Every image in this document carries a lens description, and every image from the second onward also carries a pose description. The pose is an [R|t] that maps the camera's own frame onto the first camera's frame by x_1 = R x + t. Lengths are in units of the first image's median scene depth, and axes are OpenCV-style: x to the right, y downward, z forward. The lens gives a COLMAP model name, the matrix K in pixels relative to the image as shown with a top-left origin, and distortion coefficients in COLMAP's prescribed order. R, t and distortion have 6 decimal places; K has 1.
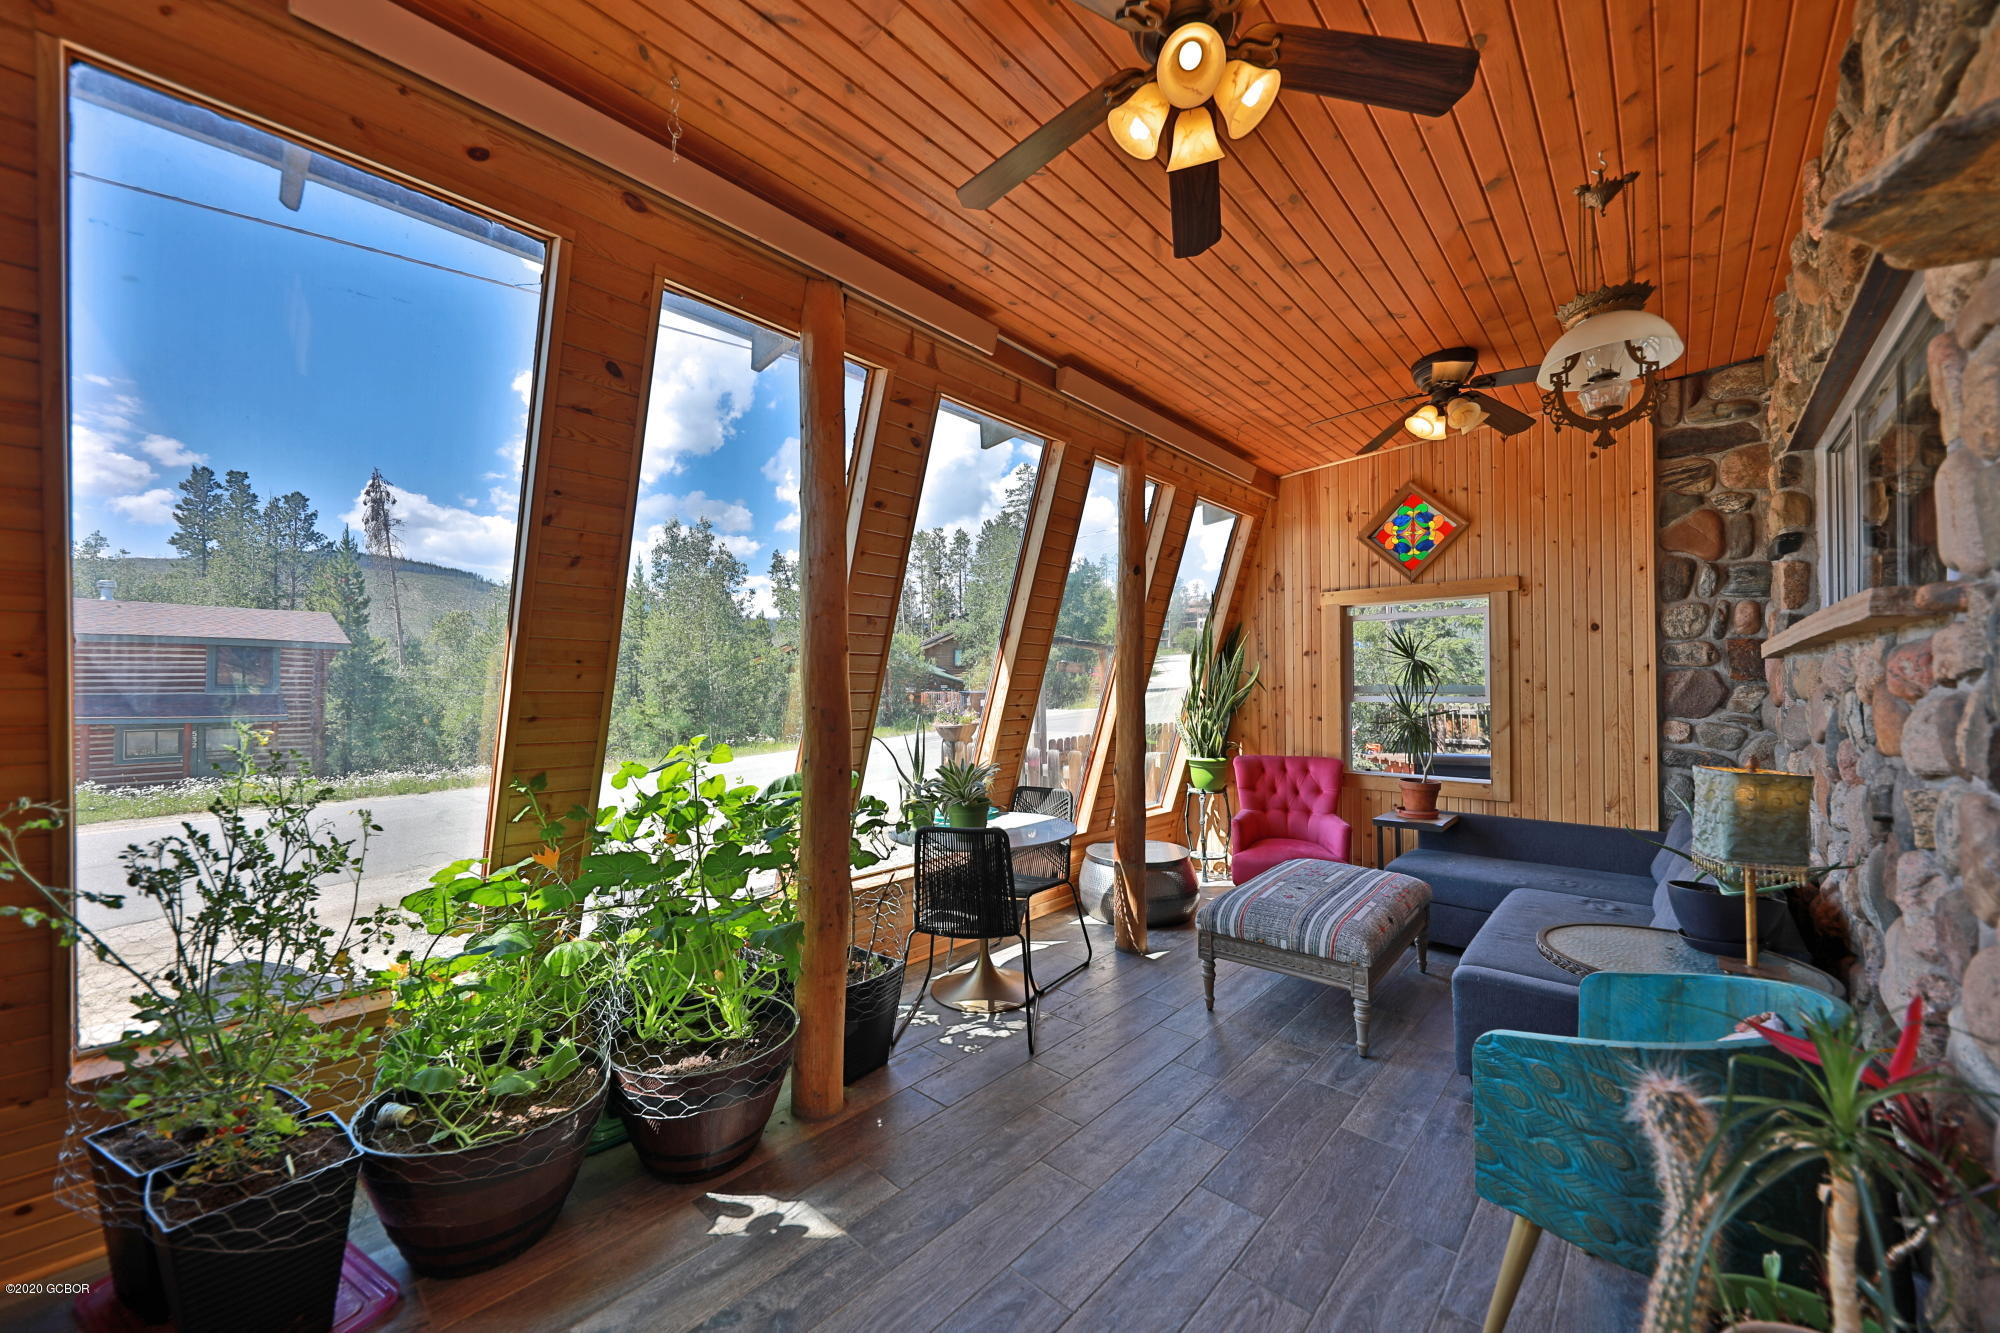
lens RADIAL K [[732.1, 0, 1000.9], [0, 732.1, 673.7], [0, 0, 1]] dist [0.019341, -0.010081]
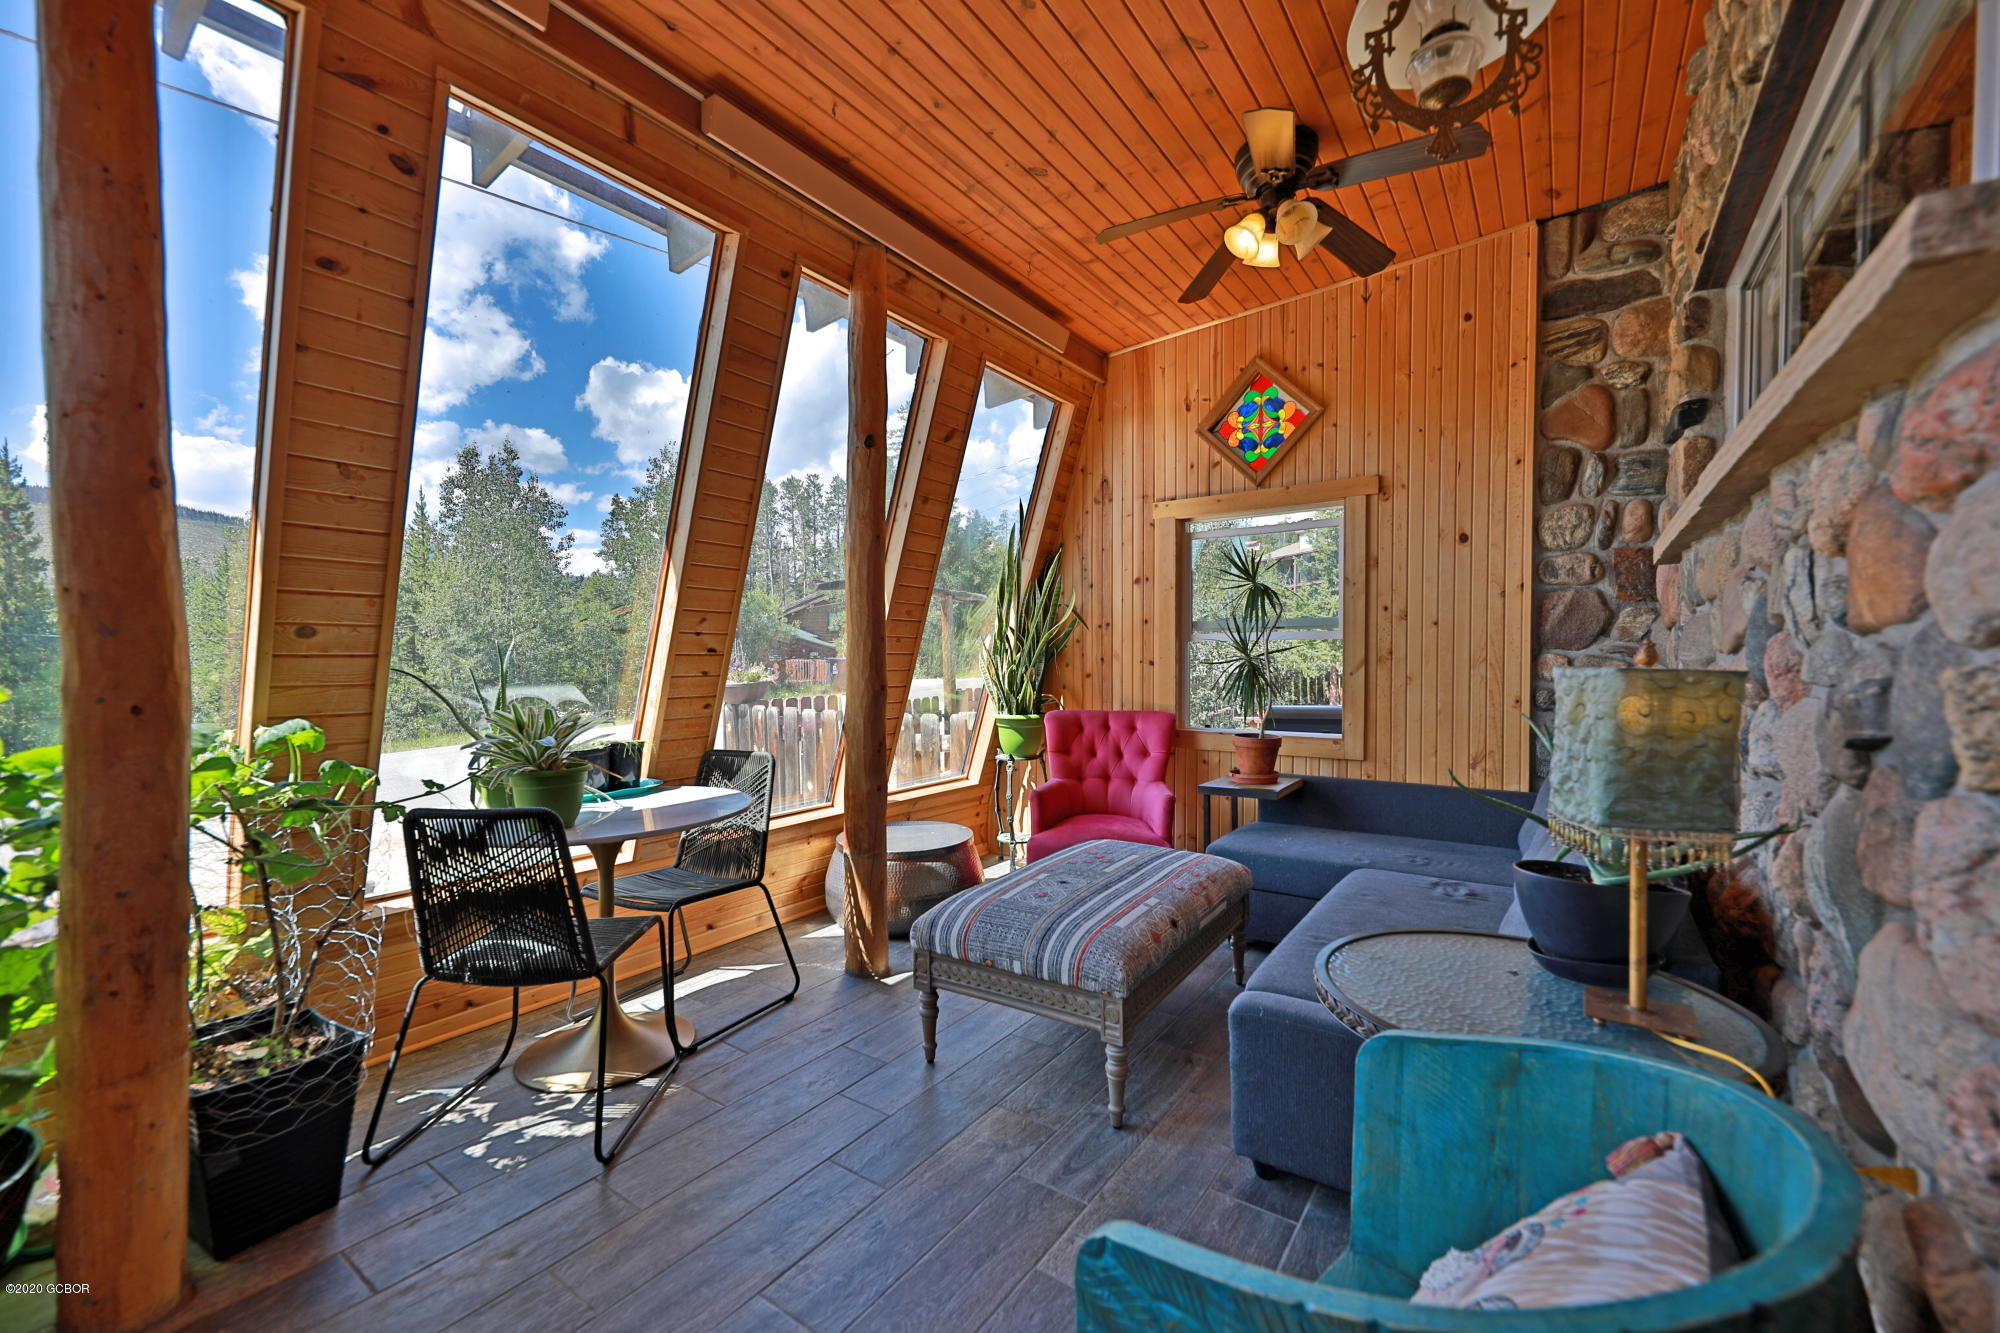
lens RADIAL K [[800.7, 0, 999.4], [0, 800.7, 674.5], [0, 0, 1]] dist [0.021860, -0.010029]
pose [[0.991815, -0.004168, 0.127615, 0.217403], [-0.000684, 0.999279, 0.037954, 0.055177], [-0.127681, -0.037730, 0.991097, 0.219086]]
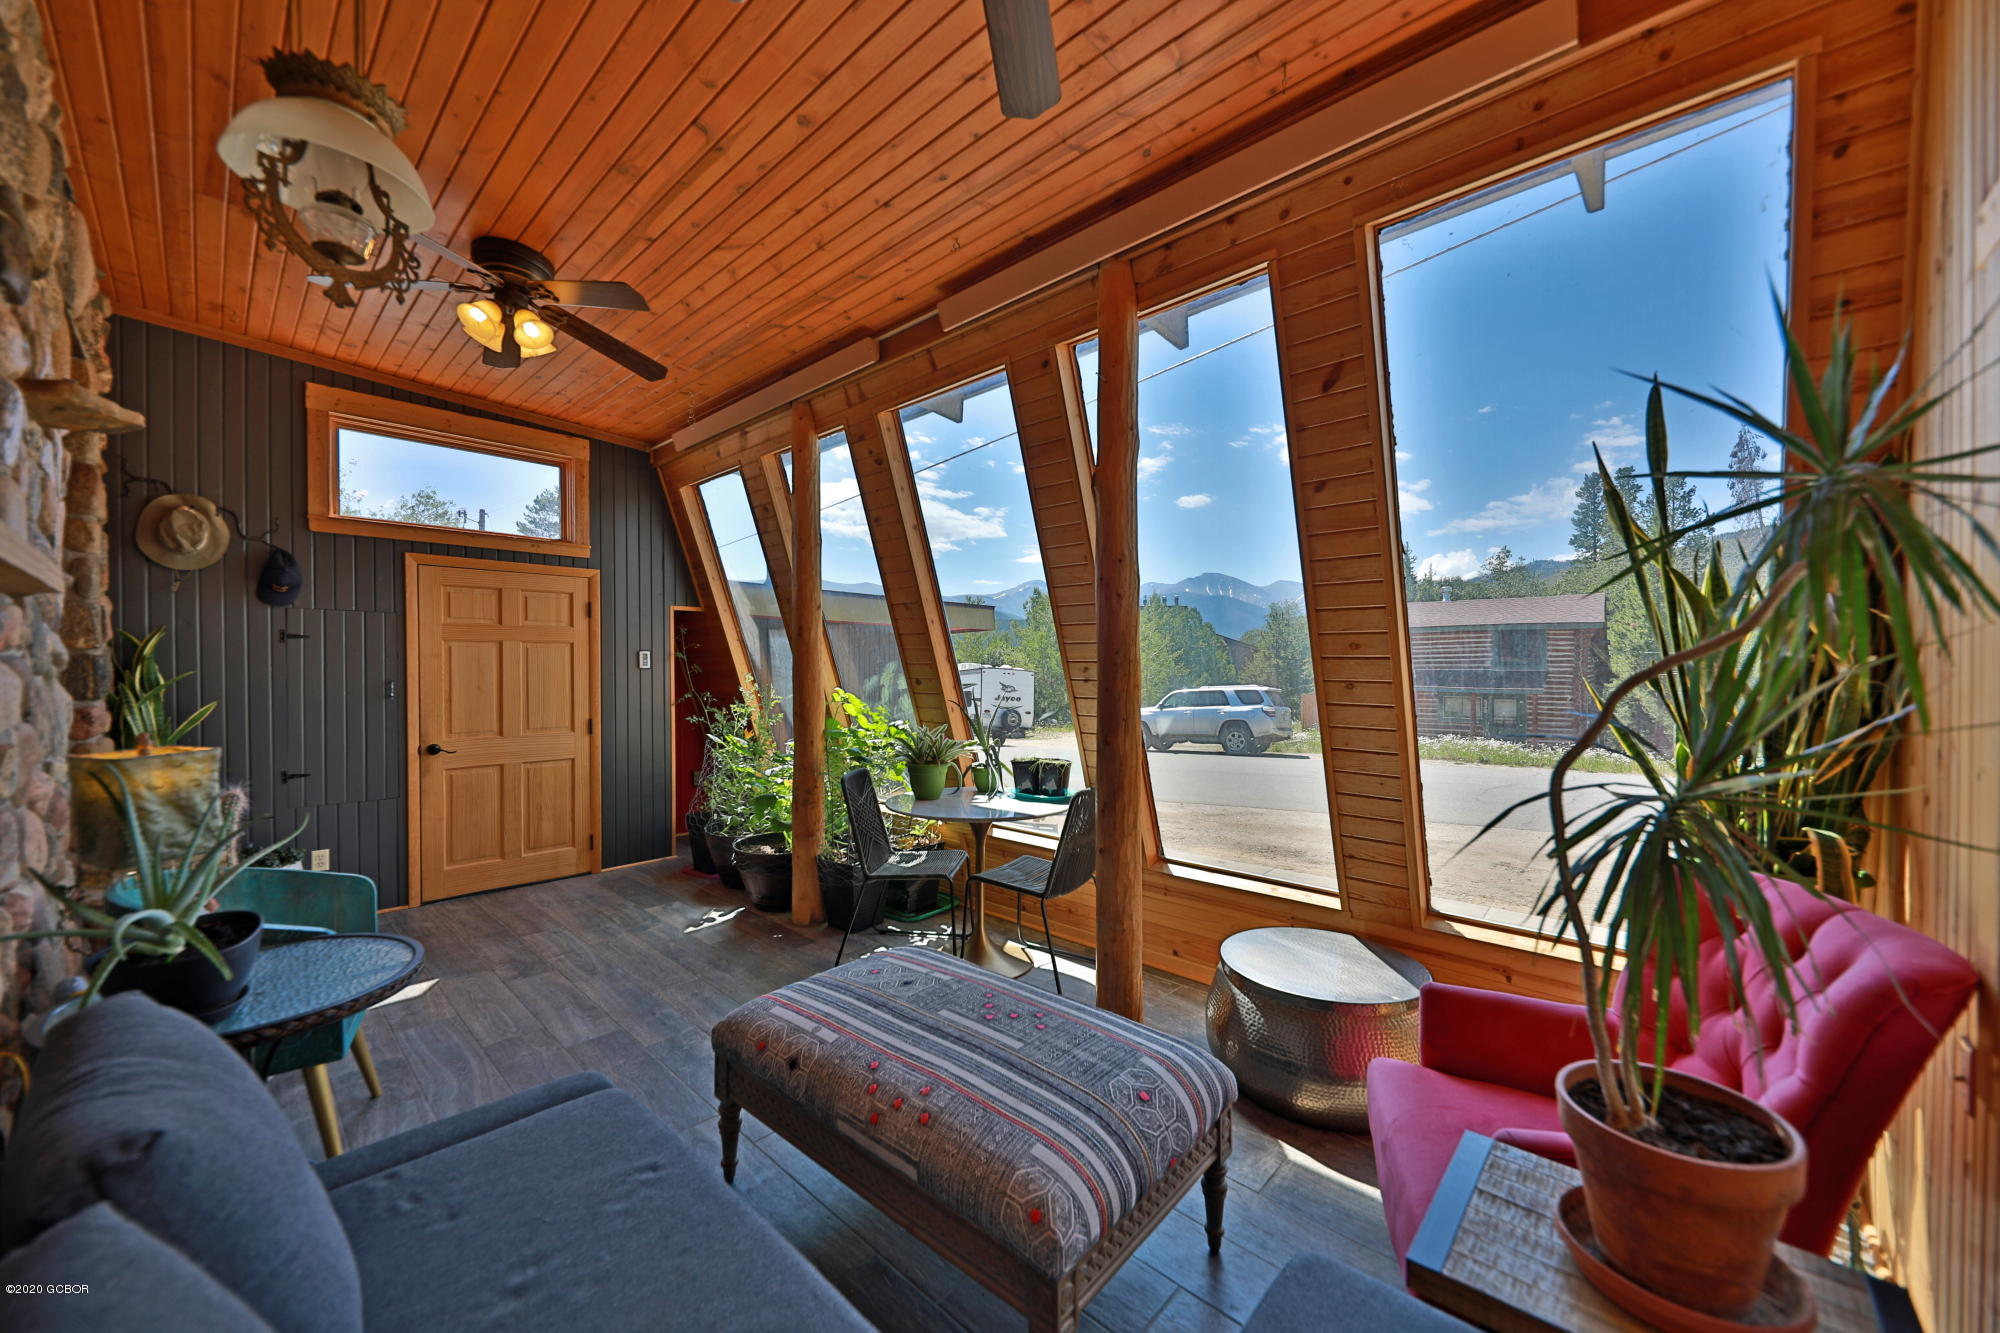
lens RADIAL K [[732.1, 0, 1000.9], [0, 732.1, 673.7], [0, 0, 1]] dist [0.019341, -0.010081]
pose [[-0.008067, 0.010151, -0.999916, 0.888221], [0.019455, 0.999761, 0.009992, 0.027412], [0.999778, -0.019373, -0.008263, 0.953801]]
